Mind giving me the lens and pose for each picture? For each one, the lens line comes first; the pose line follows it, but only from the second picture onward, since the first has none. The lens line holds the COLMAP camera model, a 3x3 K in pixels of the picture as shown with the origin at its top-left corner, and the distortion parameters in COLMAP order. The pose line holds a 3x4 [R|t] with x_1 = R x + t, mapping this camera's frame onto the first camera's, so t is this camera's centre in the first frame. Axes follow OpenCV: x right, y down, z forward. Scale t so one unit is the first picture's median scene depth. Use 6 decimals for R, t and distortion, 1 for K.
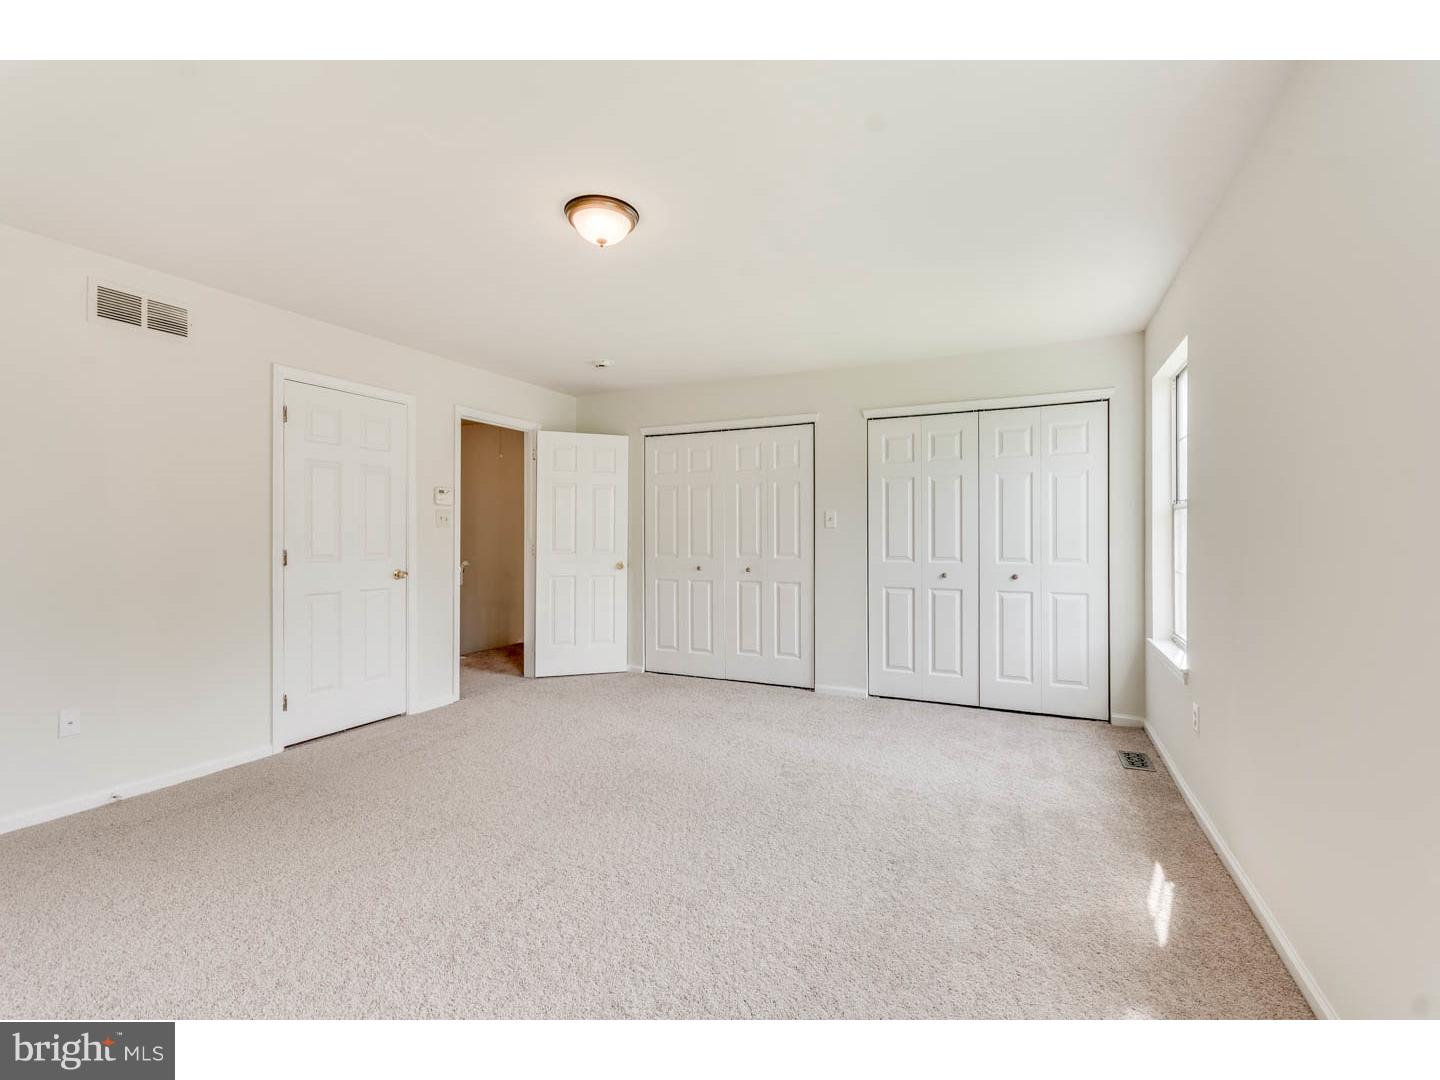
lens RADIAL K [[643.5, 0, 727.1], [0, 643.5, 540.1], [0, 0, 1]] dist [-0.001193, 0.010809]
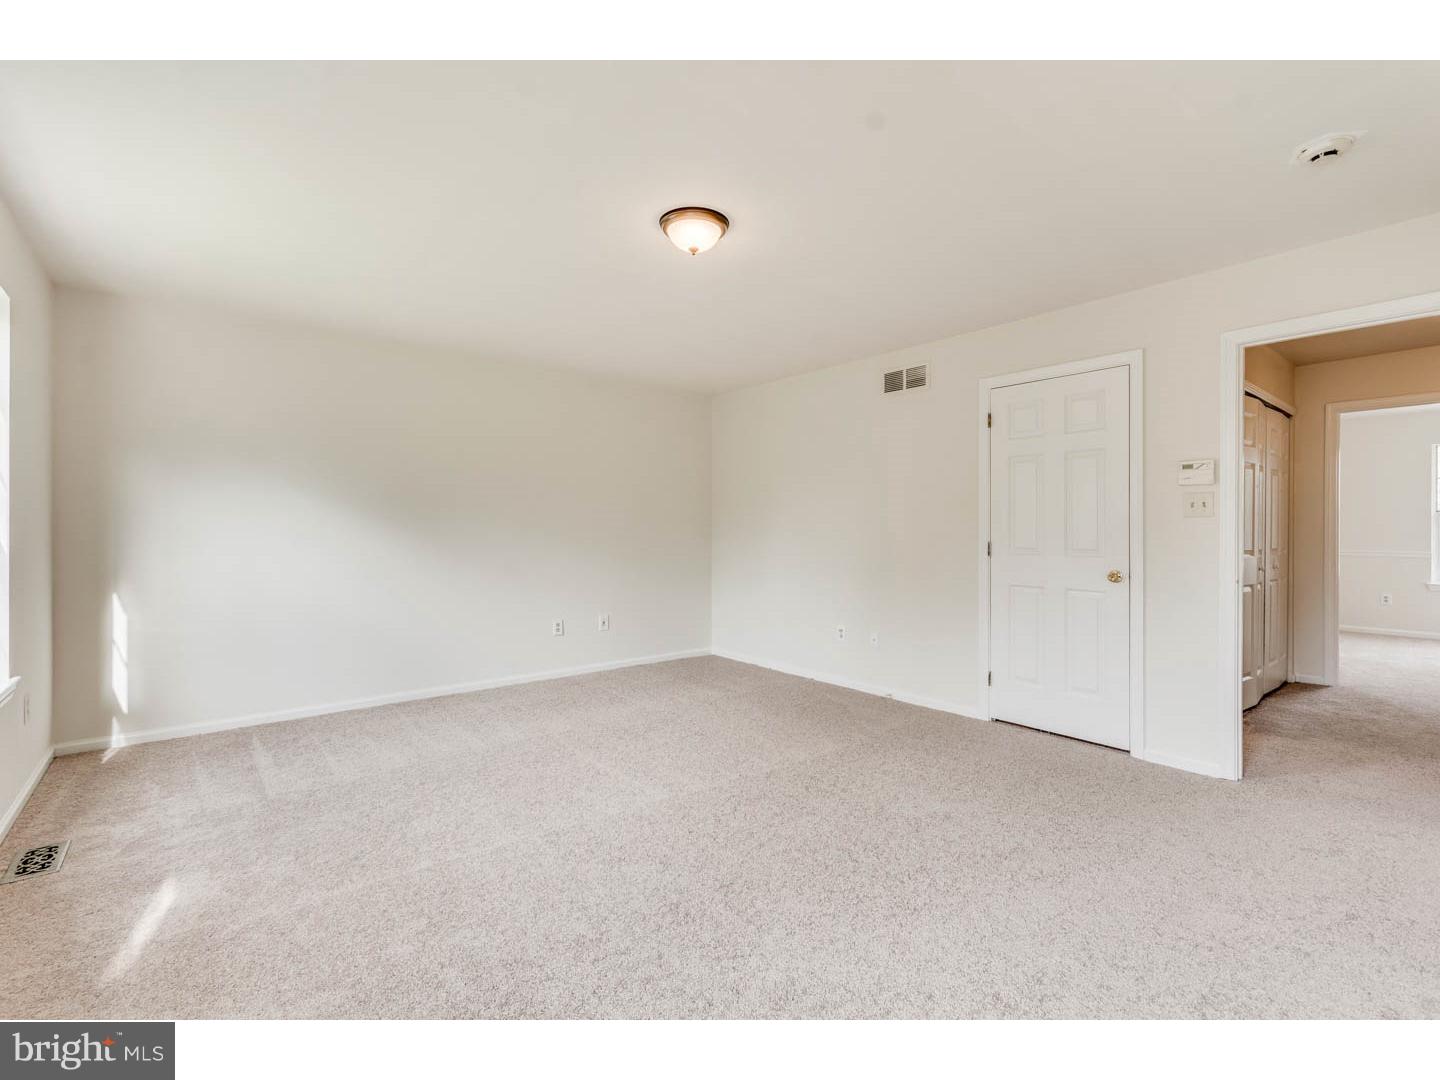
lens RADIAL K [[643.5, 0, 727.1], [0, 643.5, 540.1], [0, 0, 1]] dist [-0.001193, 0.010809]
pose [[-0.416209, 0.012762, -0.909179, 0.527644], [-0.007494, 0.999819, 0.017465, -0.003896], [0.909238, 0.014083, -0.416038, 1.070484]]
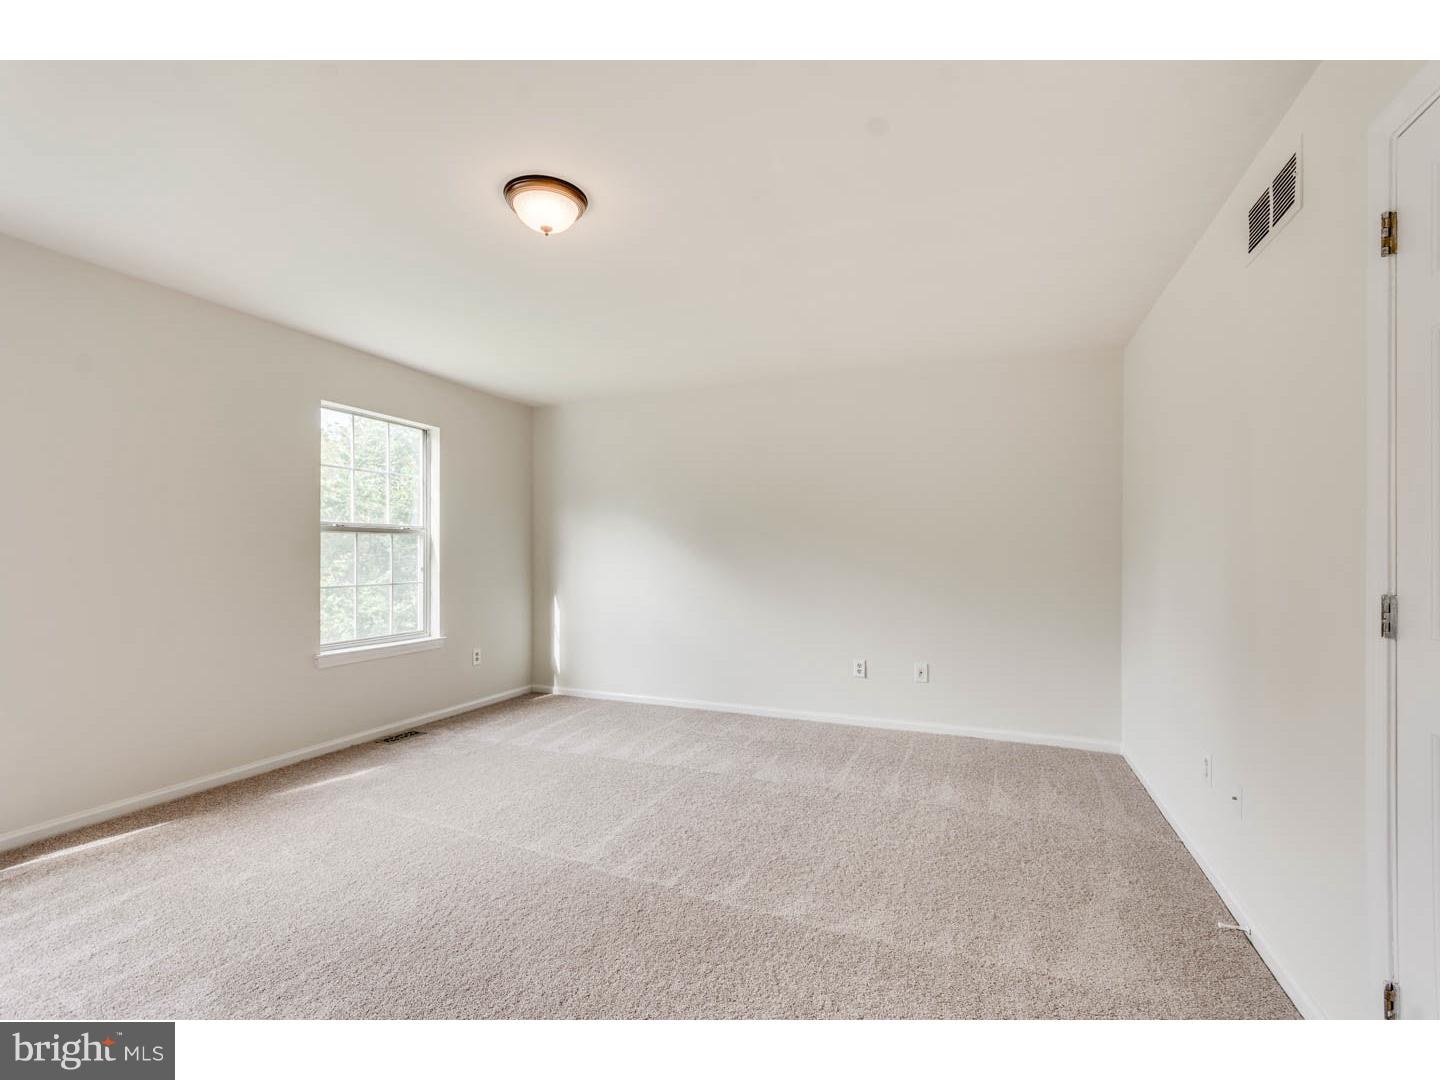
lens RADIAL K [[654.7, 0, 717.7], [0, 654.7, 560.2], [0, 0, 1]] dist [-0.001275, 0.010836]
pose [[-0.998658, -0.003915, -0.051640, -0.284995], [-0.004668, 0.999884, 0.014474, -0.009188], [0.051577, 0.014695, -0.998561, 1.392187]]
